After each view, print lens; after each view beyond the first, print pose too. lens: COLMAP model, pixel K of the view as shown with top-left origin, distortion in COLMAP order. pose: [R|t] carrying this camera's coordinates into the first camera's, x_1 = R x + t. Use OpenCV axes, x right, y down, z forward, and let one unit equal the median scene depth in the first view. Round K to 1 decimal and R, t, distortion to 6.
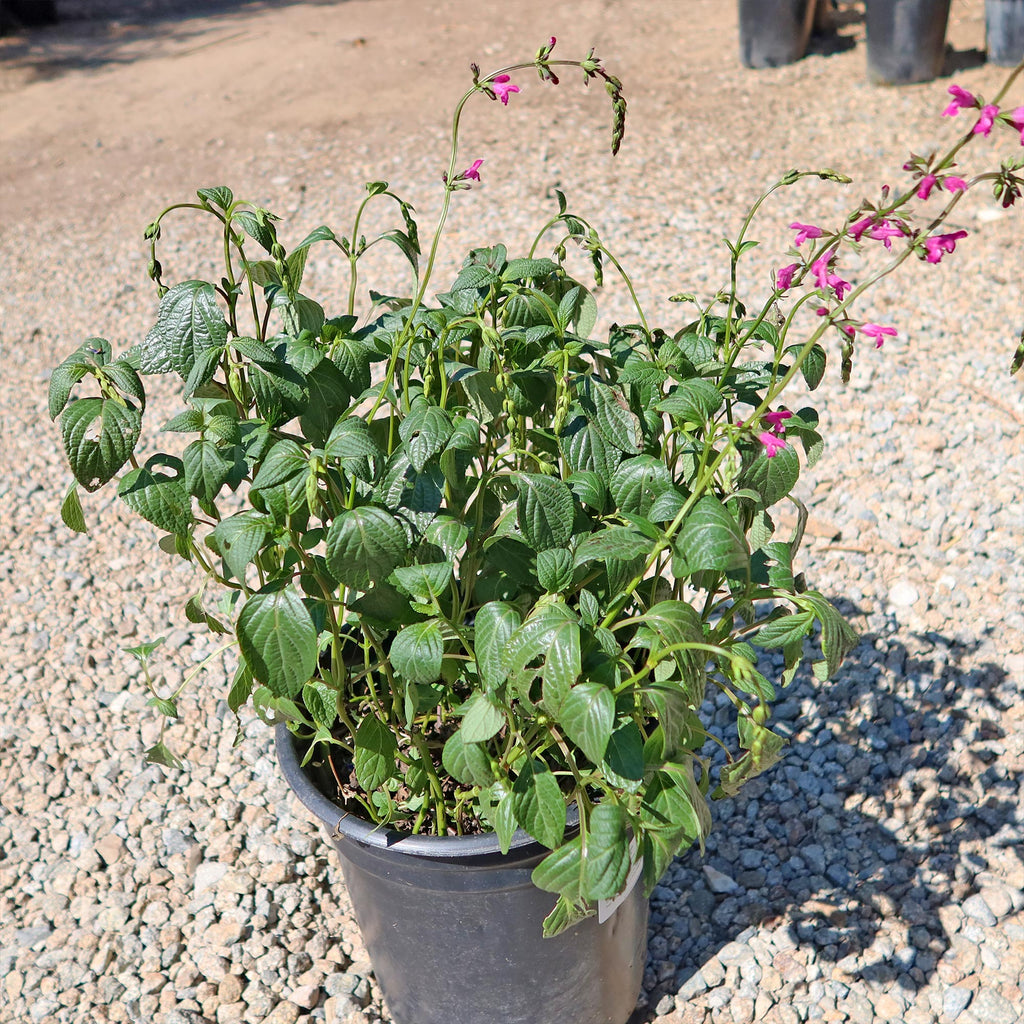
lens RADIAL K [[1238.1, 0, 512.0], [0, 1238.1, 512.0], [0, 0, 1]] dist [-0.053598, -0.012629]
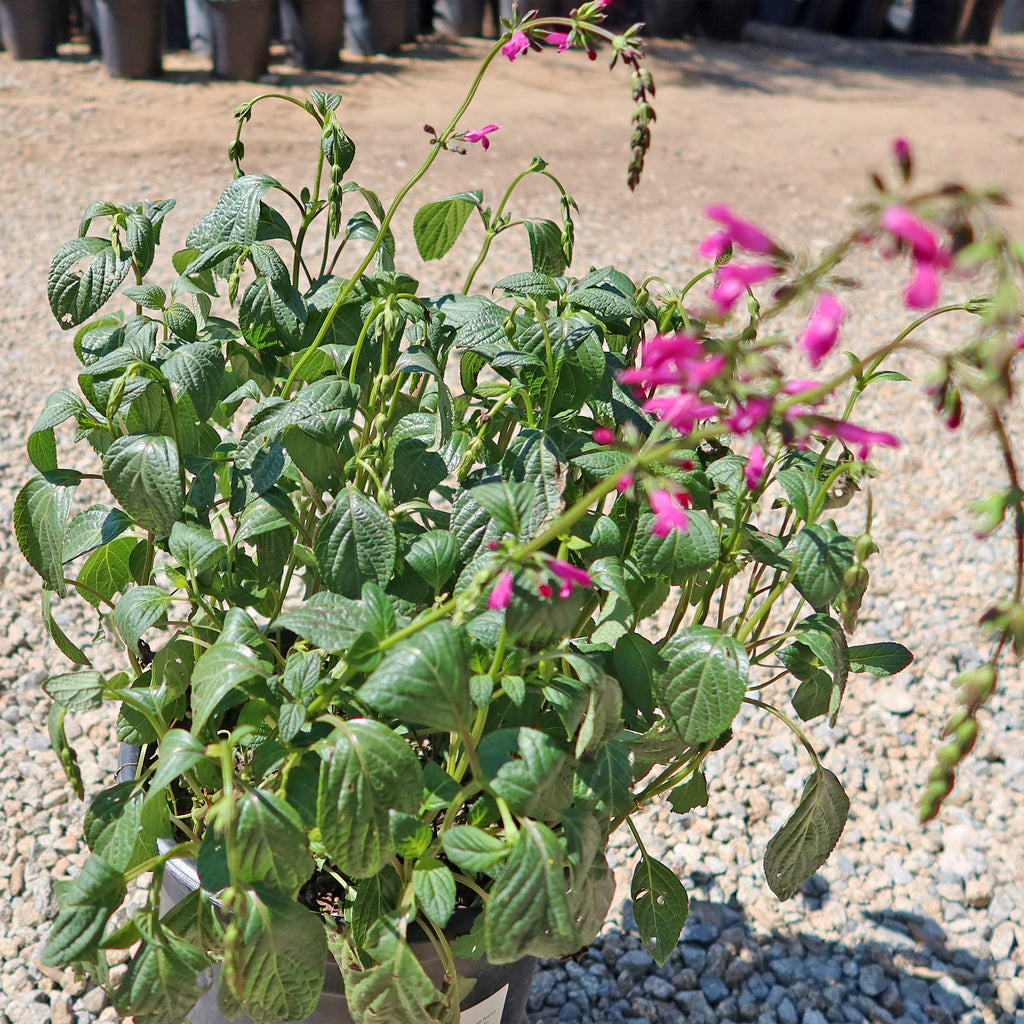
lens RADIAL K [[1238.1, 0, 512.0], [0, 1238.1, 512.0], [0, 0, 1]] dist [-0.053598, -0.012629]
pose [[0.680797, 0.411996, -0.605620, 0.435051], [-0.466264, 0.881420, 0.075476, -0.096839], [0.564902, 0.230995, 0.792166, 0.339820]]
